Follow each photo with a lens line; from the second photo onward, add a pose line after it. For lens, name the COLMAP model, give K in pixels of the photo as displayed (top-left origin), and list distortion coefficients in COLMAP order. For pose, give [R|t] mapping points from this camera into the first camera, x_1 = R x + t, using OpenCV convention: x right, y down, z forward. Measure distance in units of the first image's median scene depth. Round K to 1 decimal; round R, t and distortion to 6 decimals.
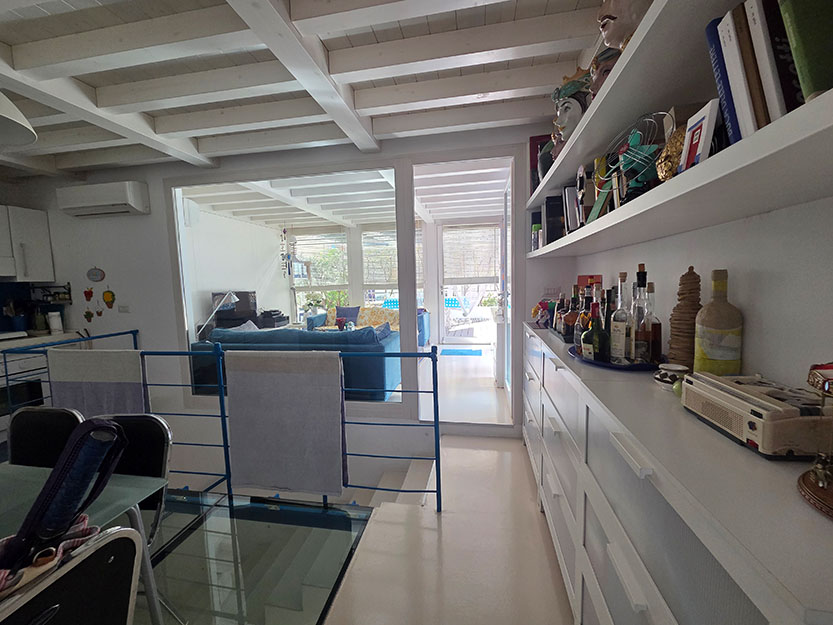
lens RADIAL K [[341.6, 0, 423.0], [0, 341.6, 305.8], [0, 0, 1]] dist [0.000805, -0.000157]
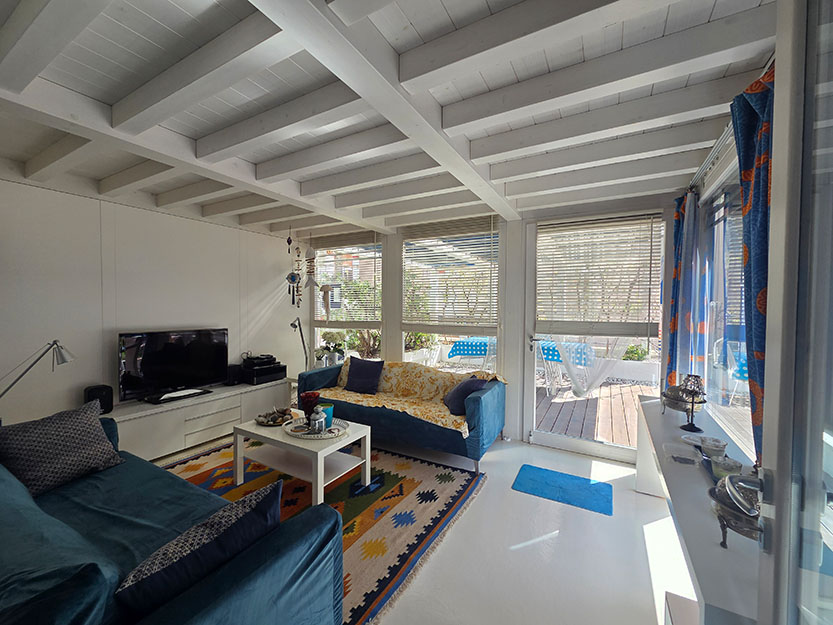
lens RADIAL K [[341.6, 0, 406.7], [0, 341.6, 314.7], [0, 0, 1]] dist [0.000805, -0.000157]
pose [[0.952378, 0.042927, -0.301883, 0.029253], [-0.058663, 0.997341, -0.043248, -0.053732], [0.299223, 0.058898, 0.952364, 0.420518]]
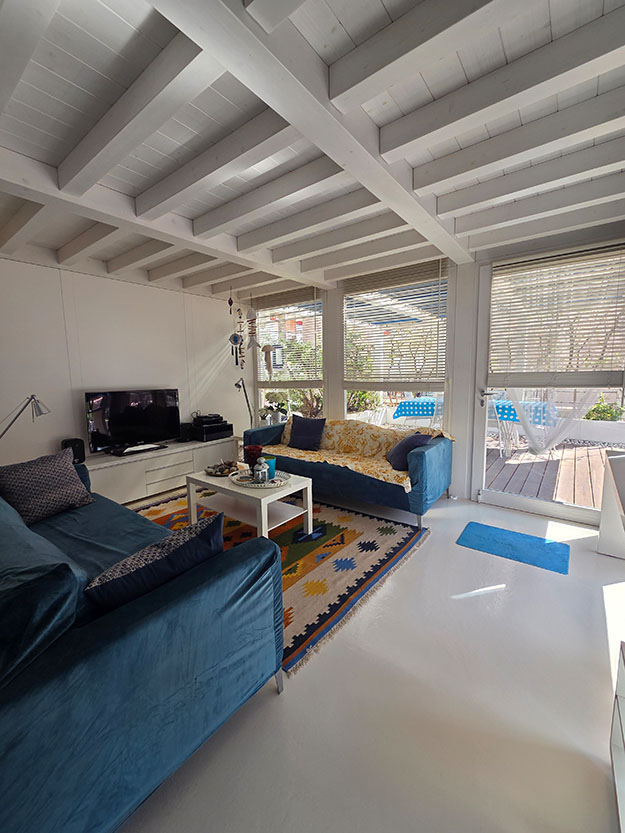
lens RADIAL K [[341.6, 0, 300.8], [0, 341.6, 411.2], [0, 0, 1]] dist [0.000805, -0.000157]
pose [[0.898684, 0.061707, -0.434235, 0.034999], [-0.042179, 0.997624, 0.054475, -0.040431], [0.436565, -0.030641, 0.899151, 0.424891]]
